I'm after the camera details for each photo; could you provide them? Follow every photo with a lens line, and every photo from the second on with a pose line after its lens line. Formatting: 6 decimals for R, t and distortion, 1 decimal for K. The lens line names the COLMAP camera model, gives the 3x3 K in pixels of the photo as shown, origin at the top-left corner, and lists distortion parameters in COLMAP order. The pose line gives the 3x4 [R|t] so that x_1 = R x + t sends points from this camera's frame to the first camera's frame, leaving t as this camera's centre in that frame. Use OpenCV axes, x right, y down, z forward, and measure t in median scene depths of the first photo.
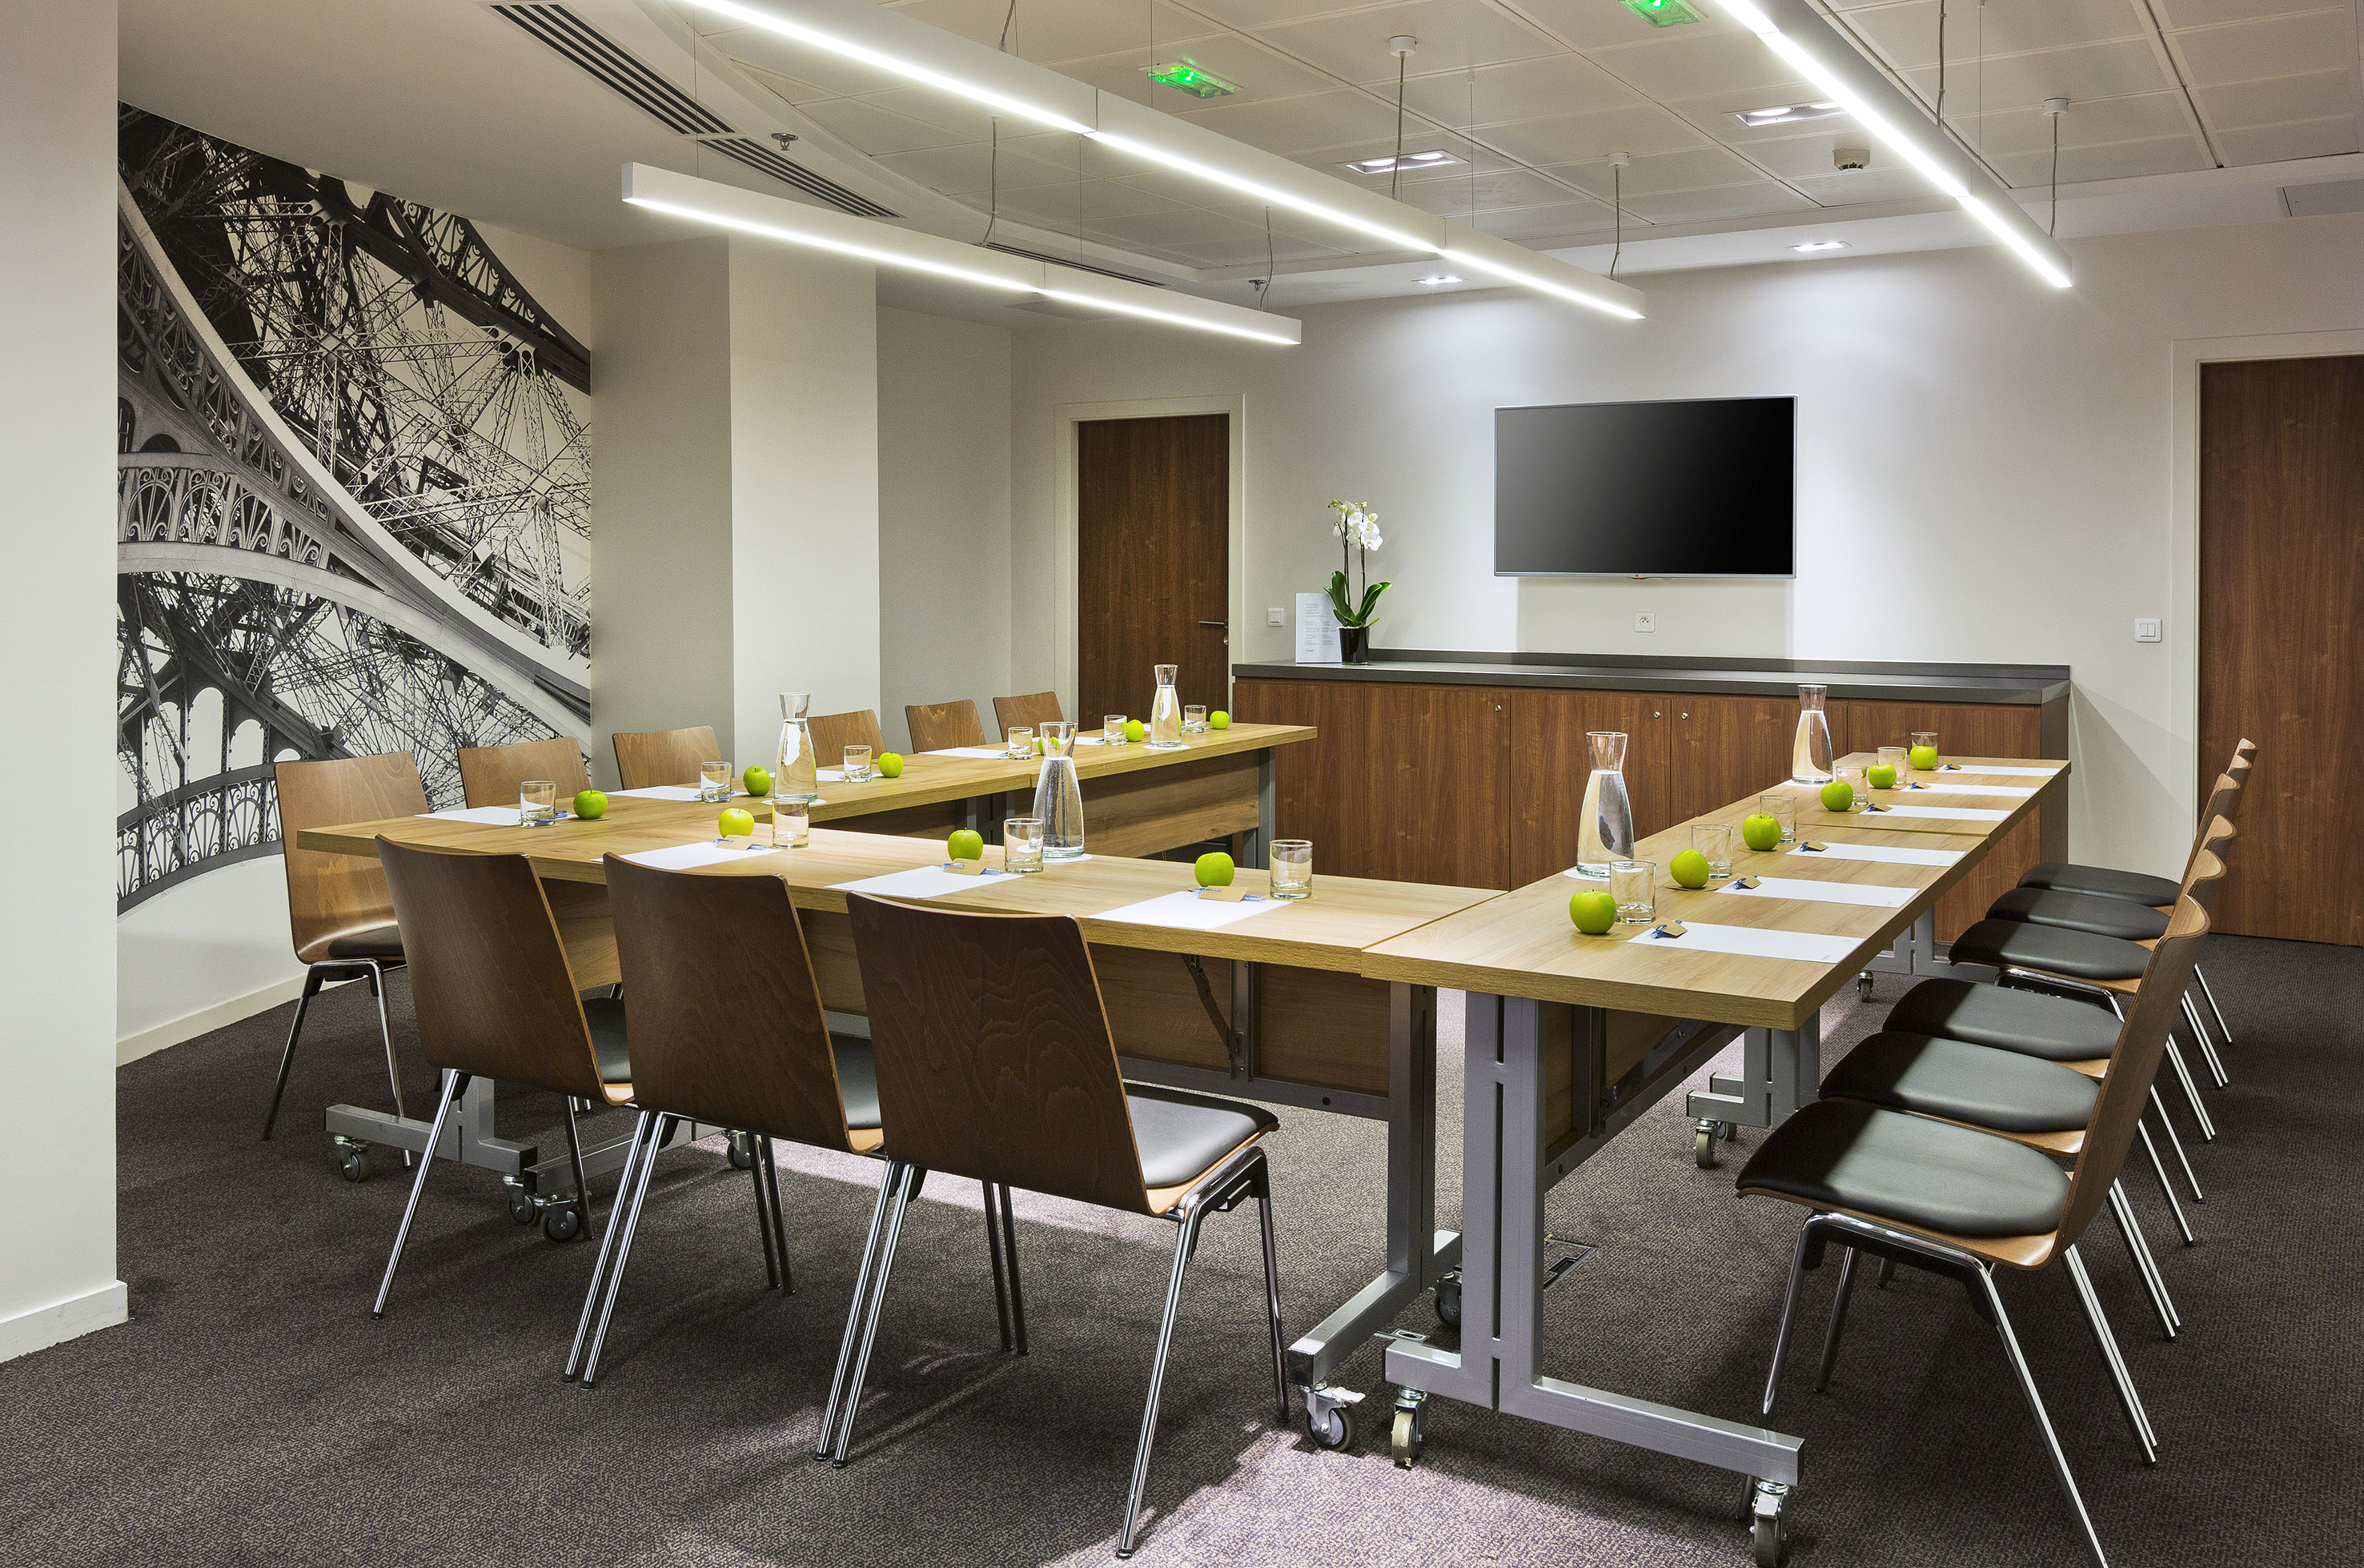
lens RADIAL K [[1912.8, 0, 1181.0], [0, 1912.8, 583.9], [0, 0, 1]] dist [-0.001343, -0.000891]
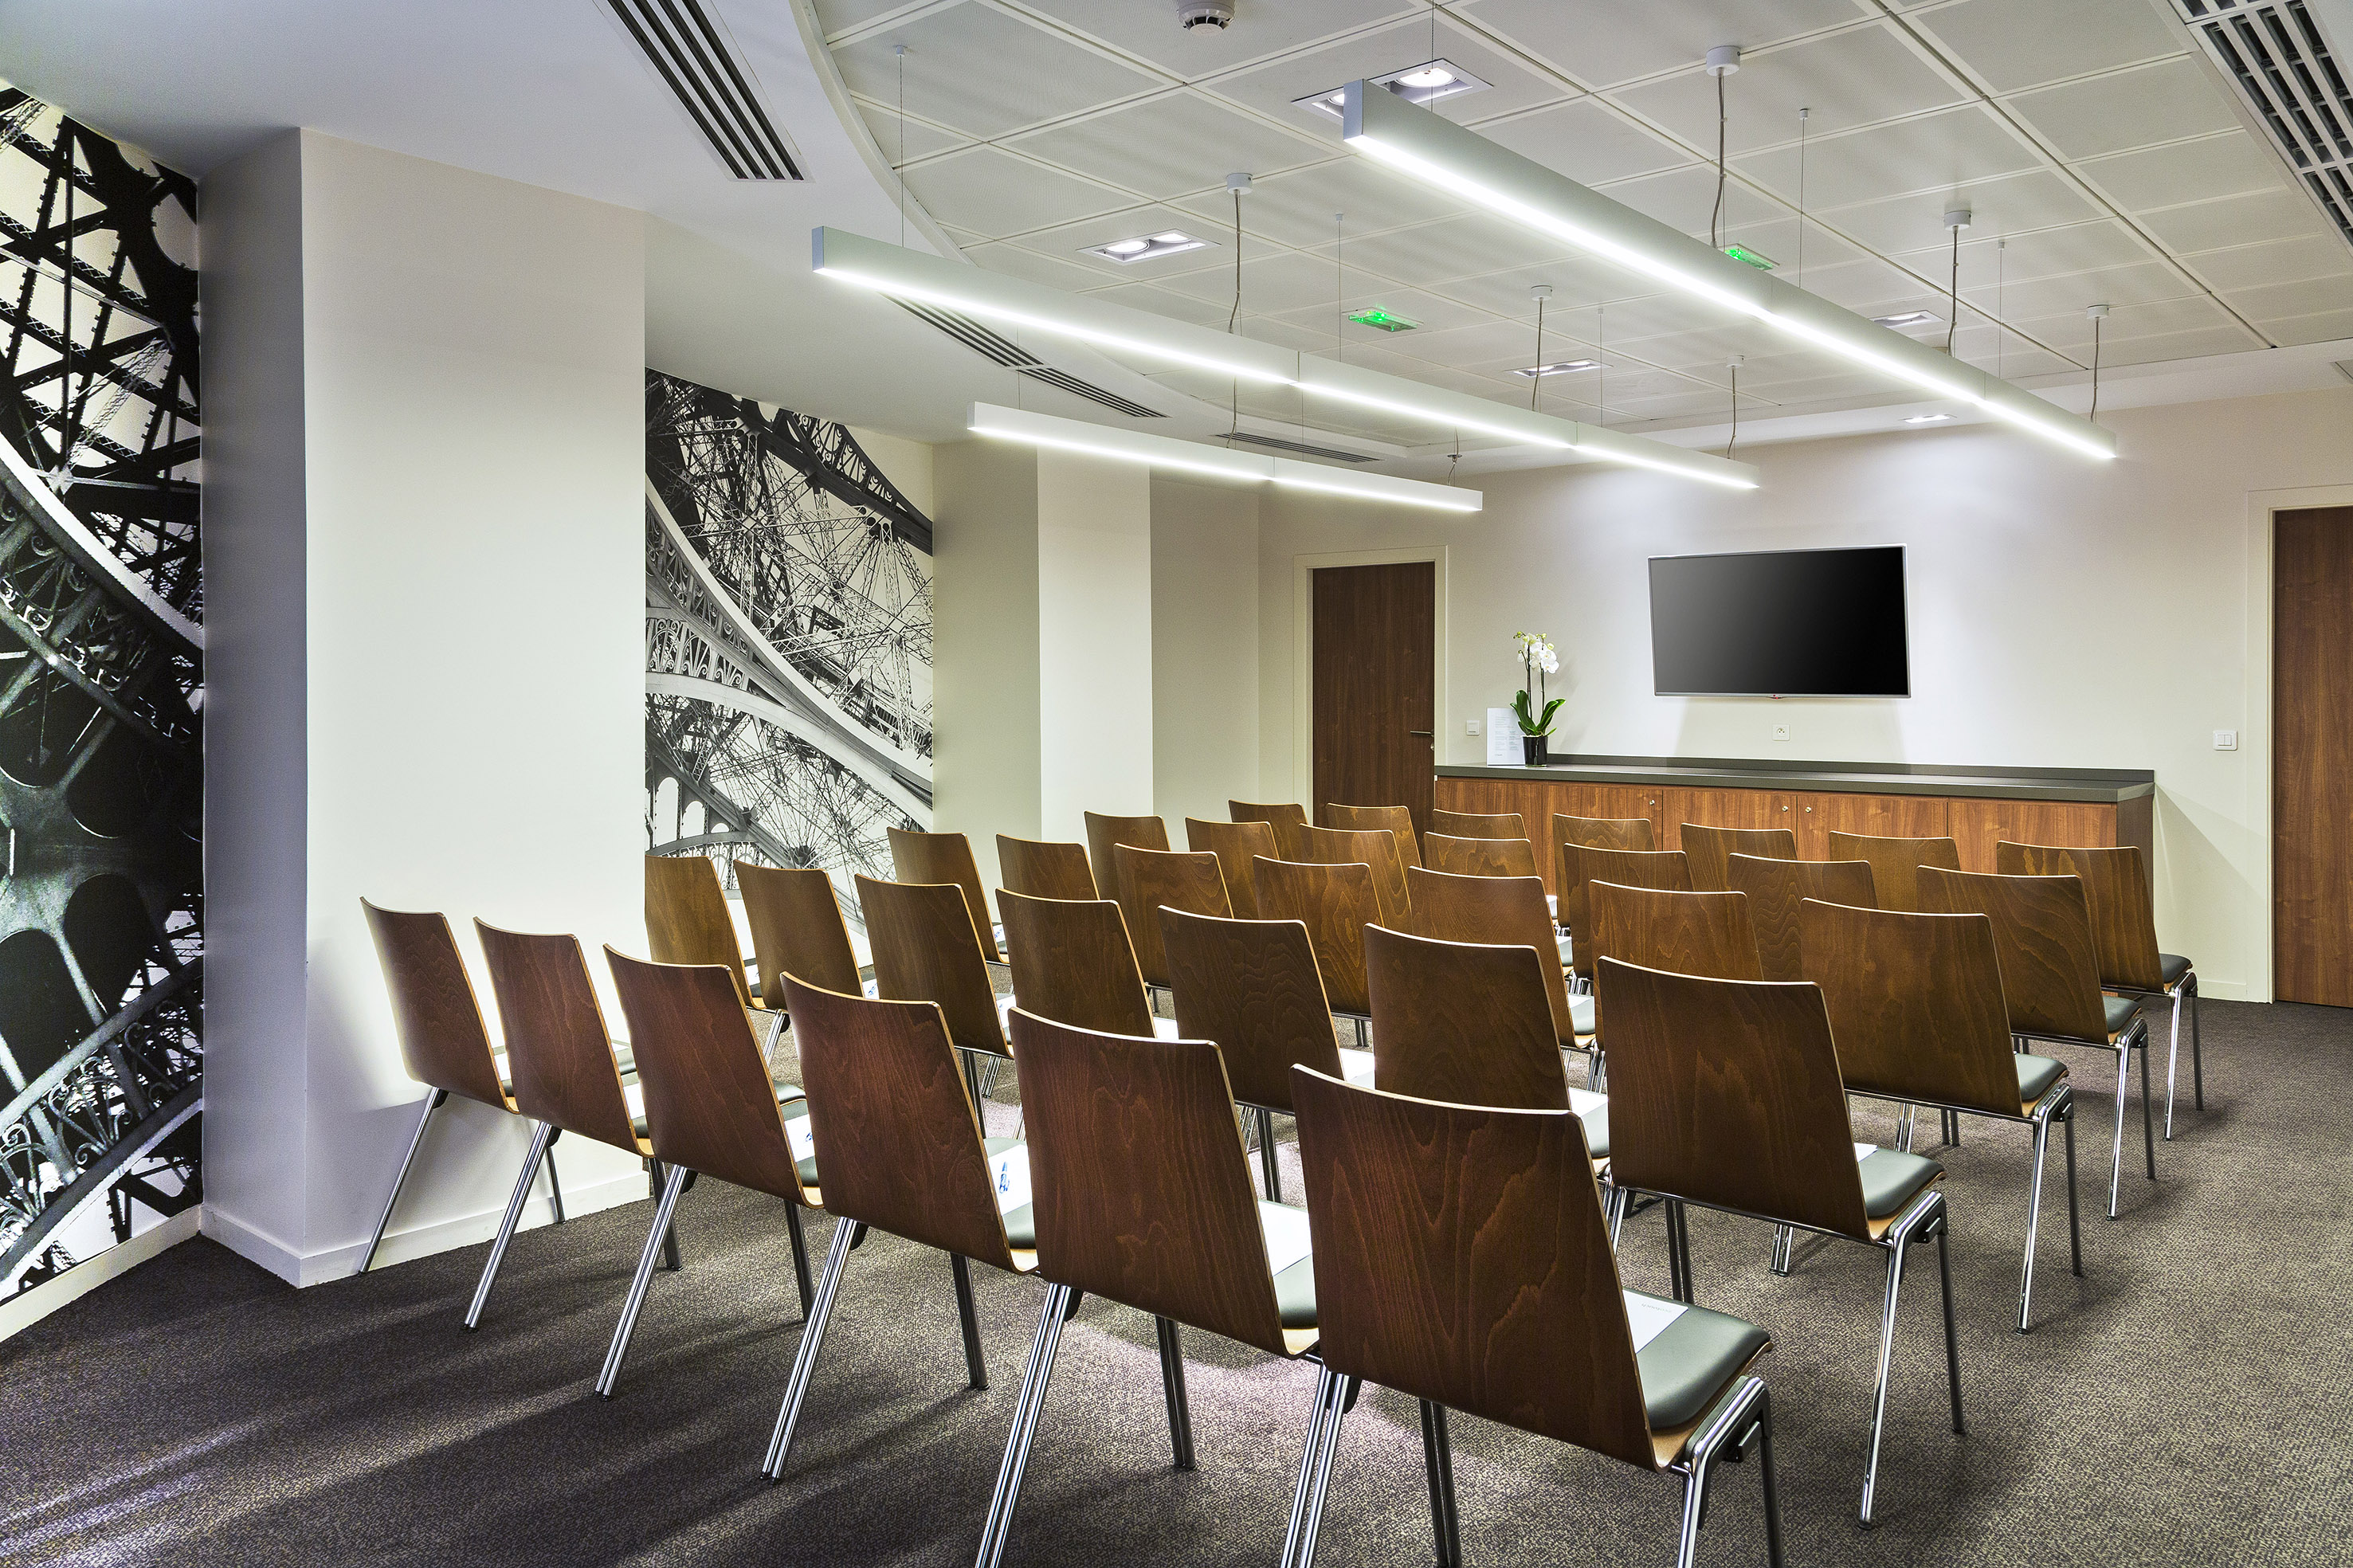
lens RADIAL K [[1687.8, 0, 1176.4], [0, 1687.8, 701.4], [0, 0, 1]] dist [0.001106, 0.000262]
pose [[0.989434, -0.000610, -0.144983, 0.024448], [0.000832, 0.999999, 0.001471, -0.001657], [0.144982, -0.001576, 0.989433, -0.127346]]
